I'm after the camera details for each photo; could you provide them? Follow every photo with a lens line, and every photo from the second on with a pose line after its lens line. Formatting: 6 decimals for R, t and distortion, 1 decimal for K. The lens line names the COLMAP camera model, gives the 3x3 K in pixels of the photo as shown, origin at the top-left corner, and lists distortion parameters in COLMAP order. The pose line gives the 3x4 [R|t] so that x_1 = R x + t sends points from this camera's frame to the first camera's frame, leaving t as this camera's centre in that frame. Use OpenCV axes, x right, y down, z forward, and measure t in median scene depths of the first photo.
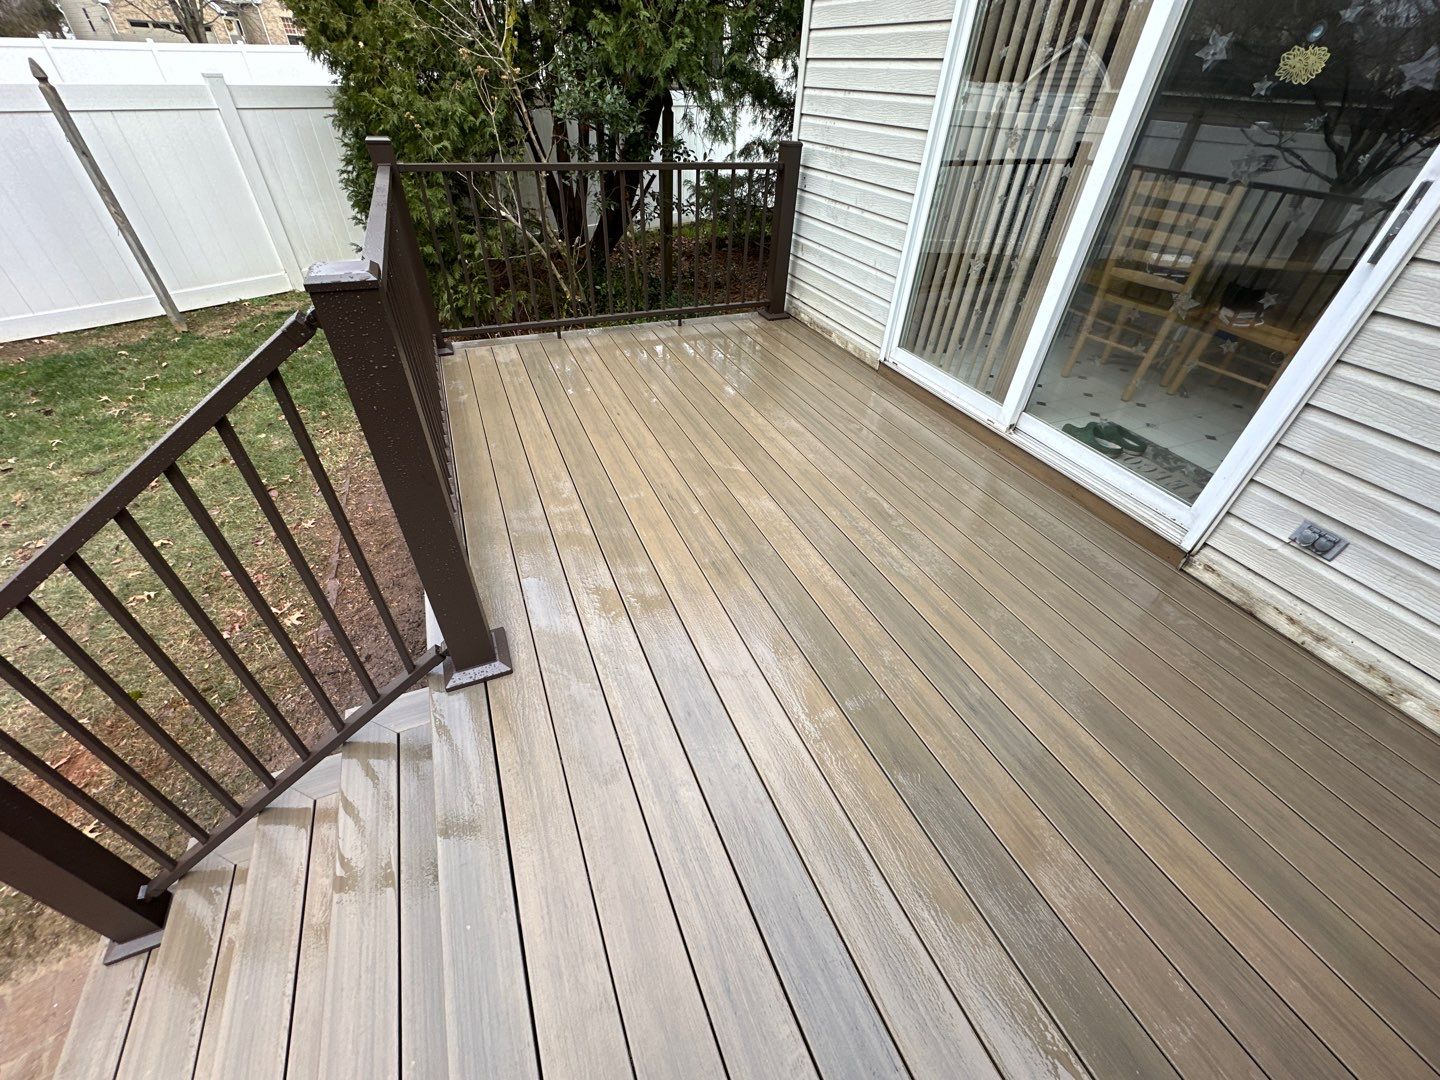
lens RADIAL K [[574.2, 0, 716.1], [0, 574.2, 533.6], [0, 0, 1]] dist [0.009056, -0.001246]
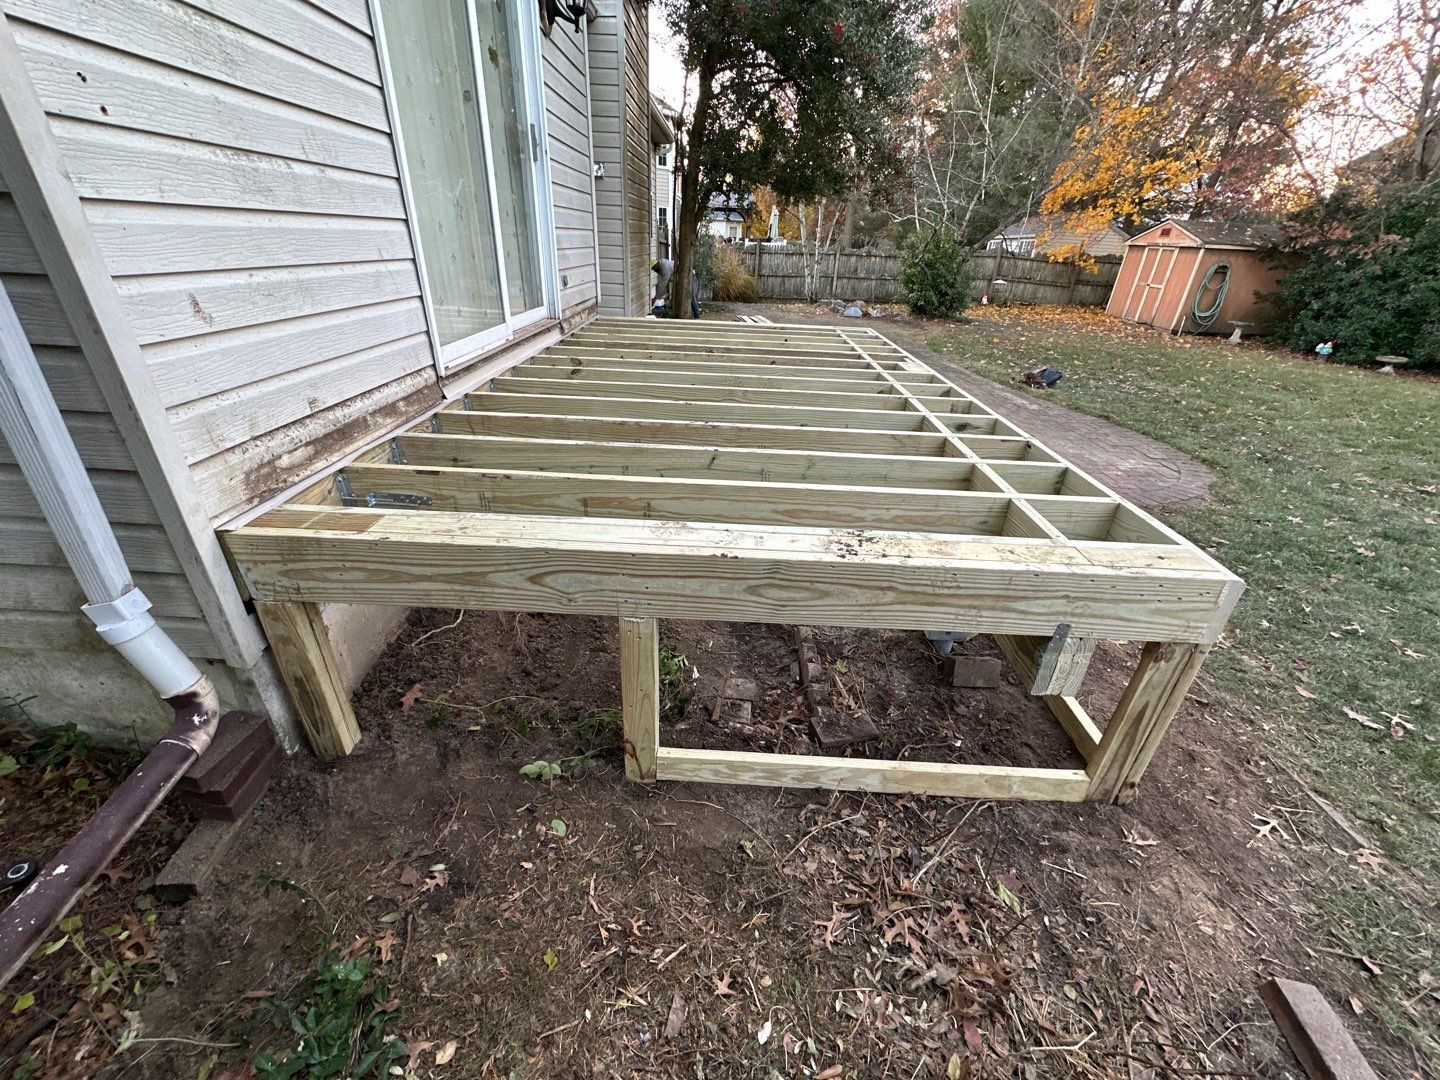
lens RADIAL K [[574.2, 0, 721.6], [0, 574.2, 536.1], [0, 0, 1]] dist [0.009056, -0.001246]
pose [[-0.908042, -0.260271, 0.328206, -0.398849], [0.194776, 0.431319, 0.880924, -0.977125], [-0.370840, 0.863842, -0.340961, 1.613950]]
